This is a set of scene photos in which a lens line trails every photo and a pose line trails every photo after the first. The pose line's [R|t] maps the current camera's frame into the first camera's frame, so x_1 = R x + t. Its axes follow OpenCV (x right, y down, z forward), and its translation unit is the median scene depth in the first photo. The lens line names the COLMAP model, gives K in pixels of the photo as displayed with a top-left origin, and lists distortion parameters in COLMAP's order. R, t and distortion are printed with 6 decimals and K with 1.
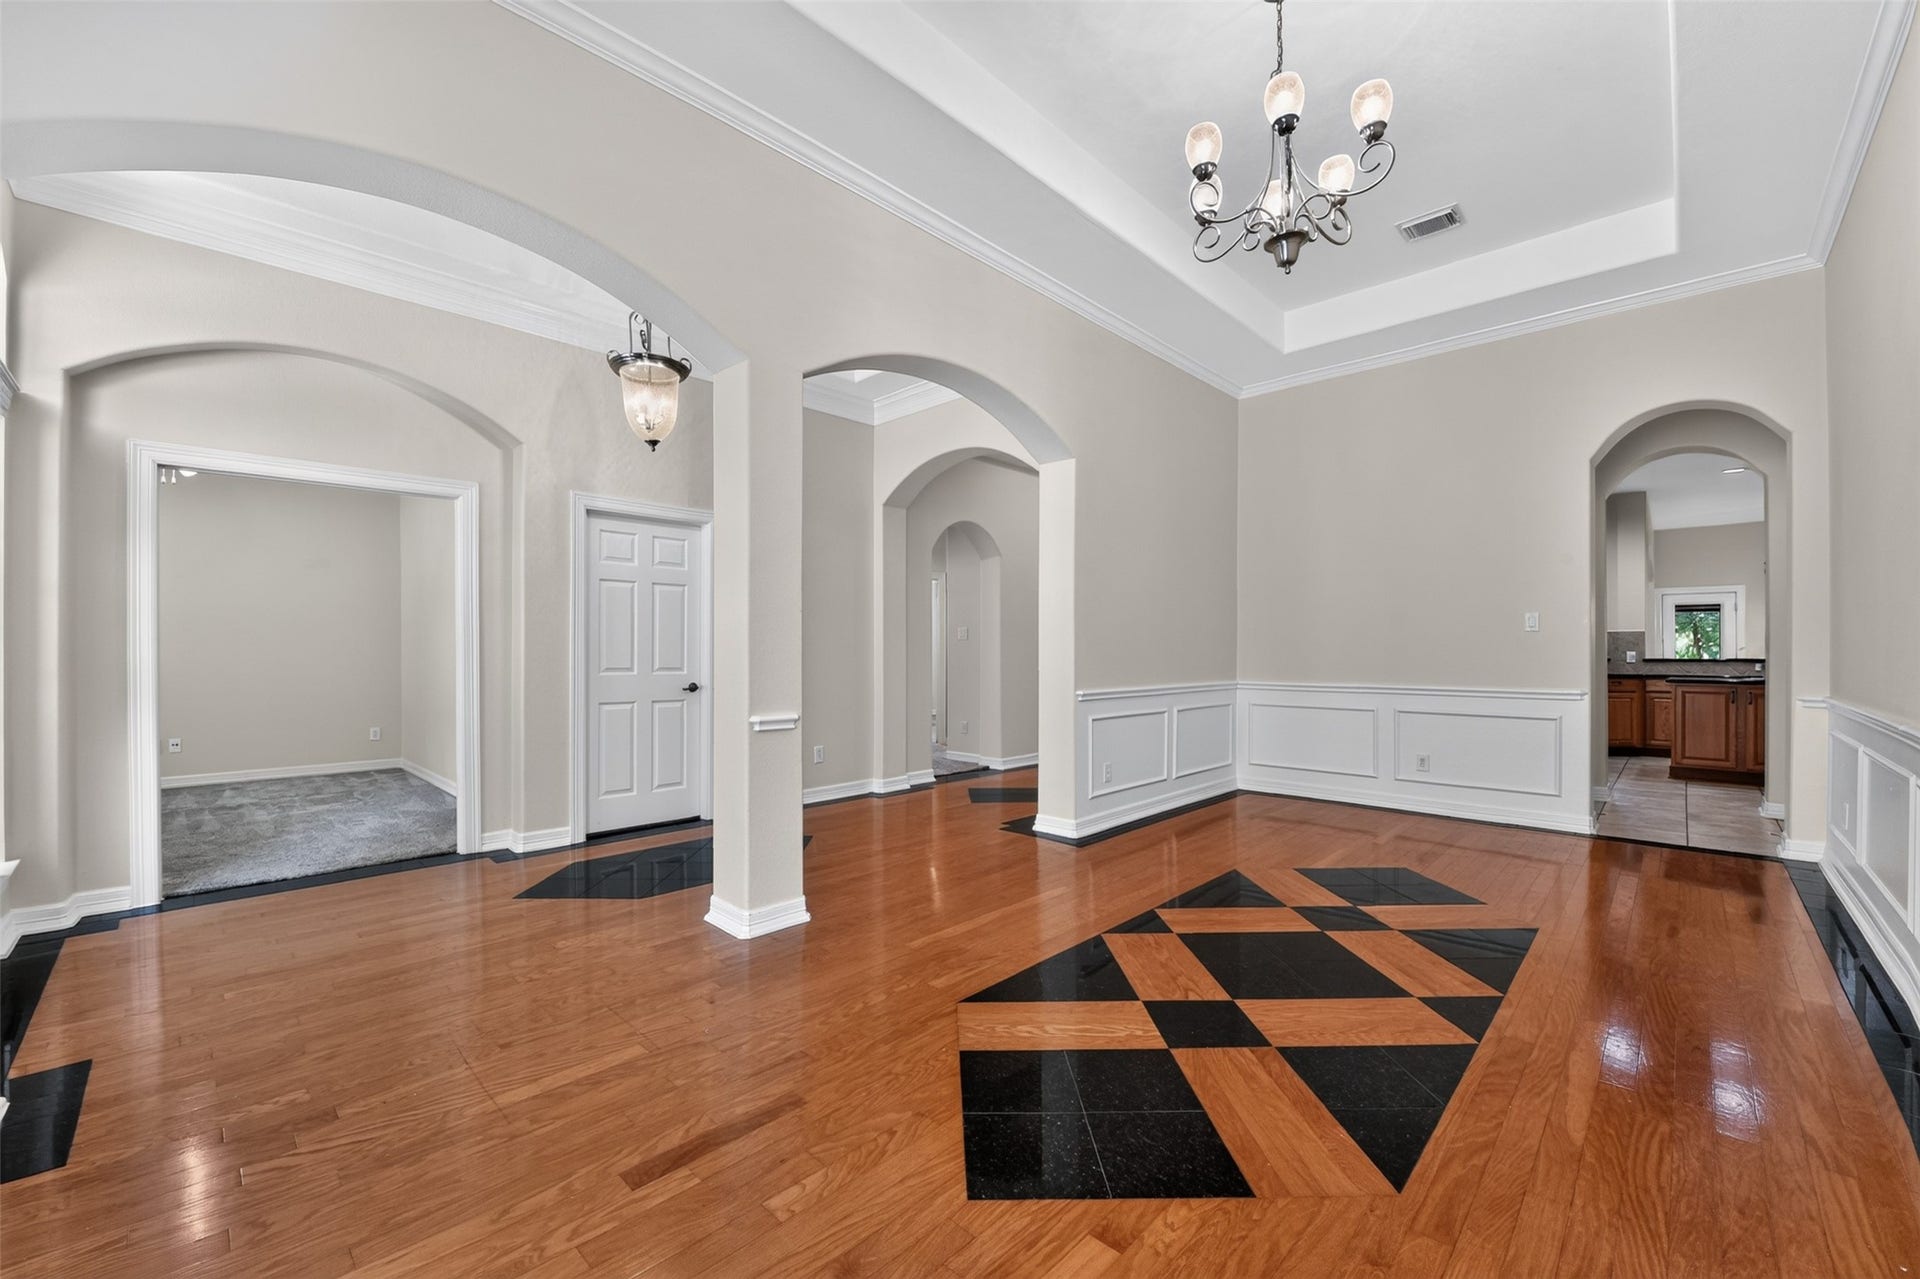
lens RADIAL K [[764.7, 0, 960.0], [0, 764.7, 639.5], [0, 0, 1]] dist [-0.000348, -0.000027]
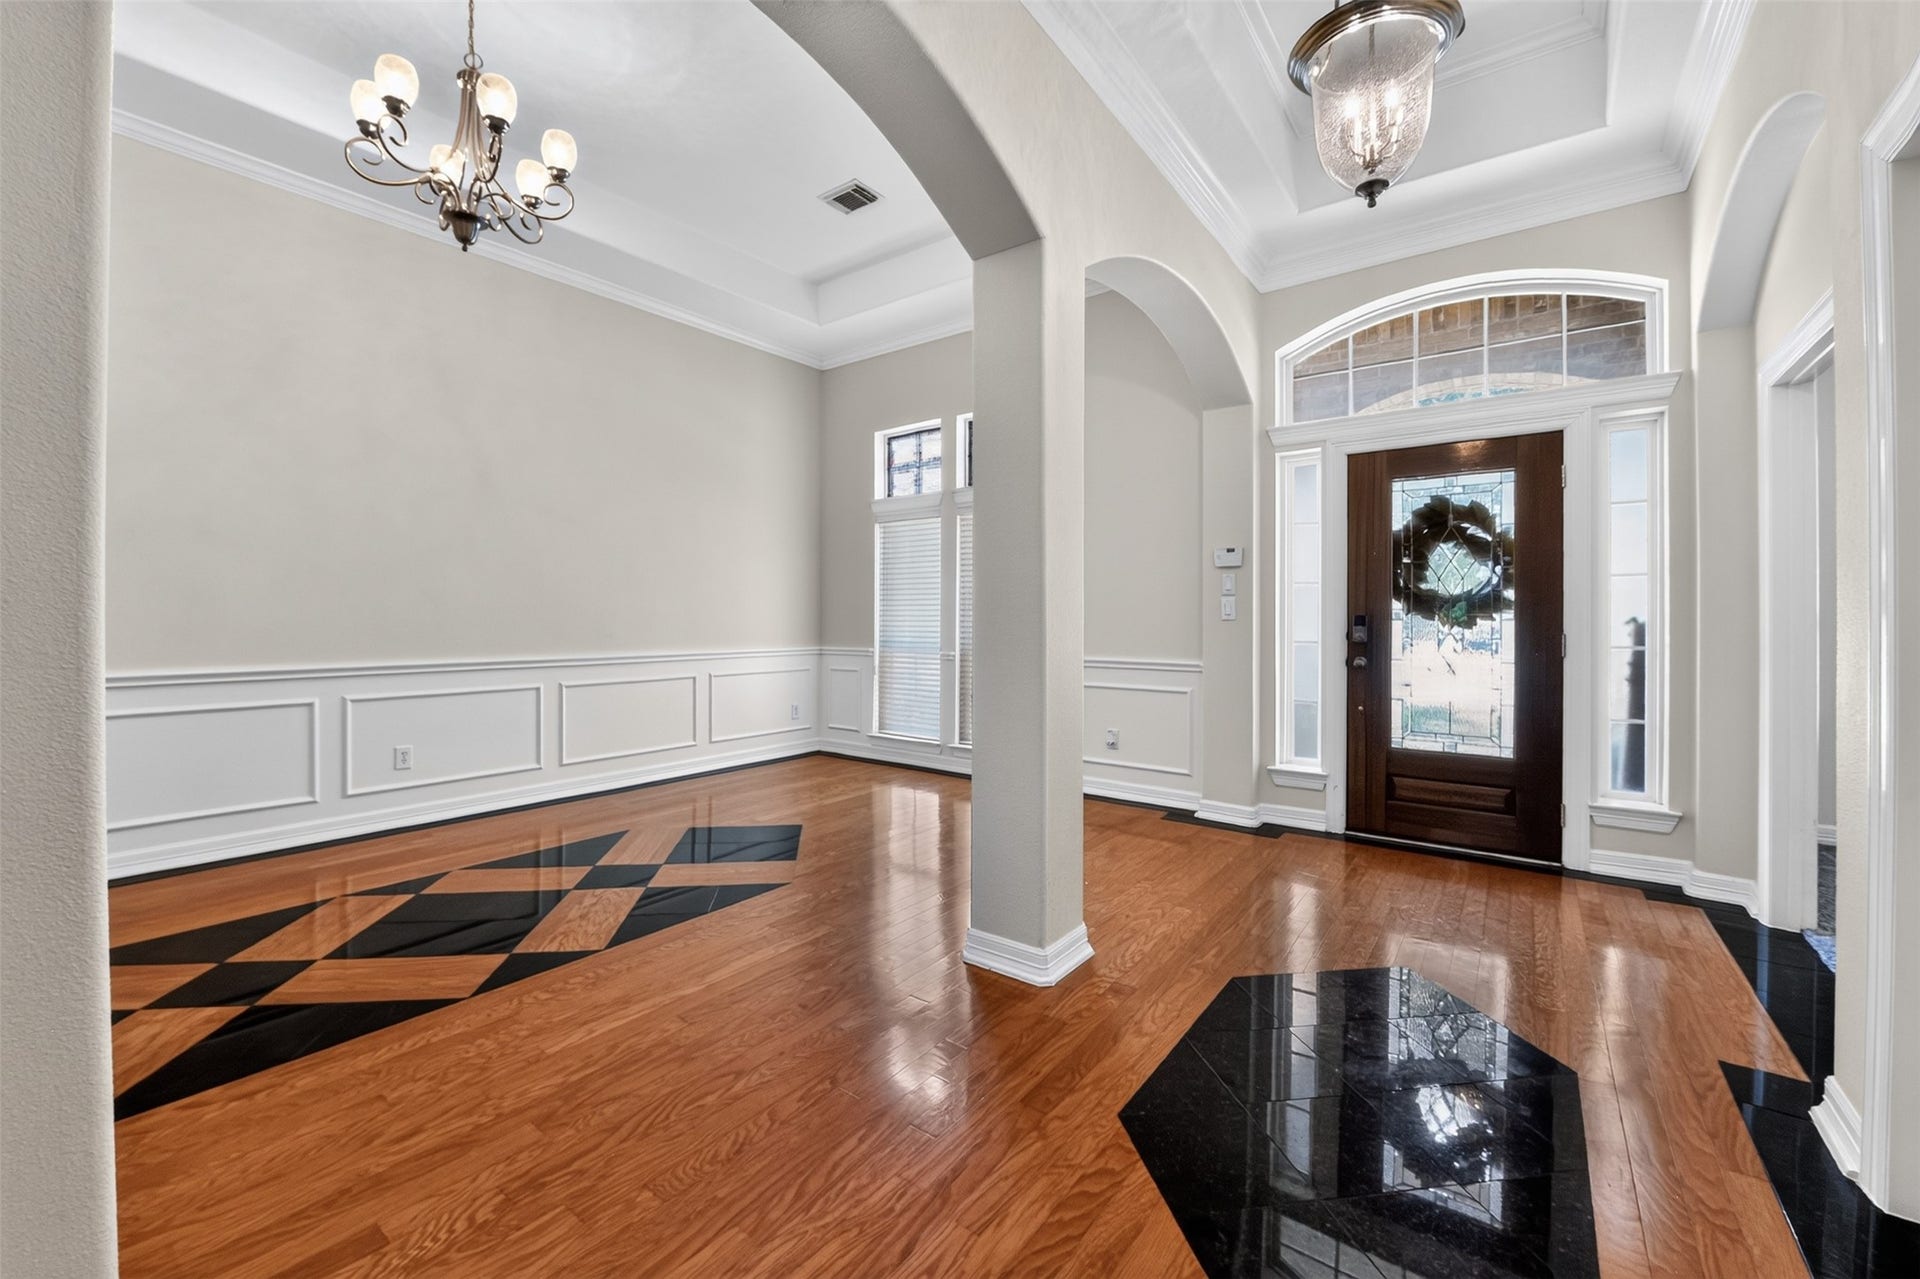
lens RADIAL K [[764.7, 0, 960.0], [0, 764.7, 639.5], [0, 0, 1]] dist [-0.000348, -0.000027]
pose [[-0.992228, -0.000707, -0.124431, -0.119189], [-0.001189, 0.999992, 0.003799, 0.040210], [0.124427, 0.003917, -0.992221, 2.122028]]
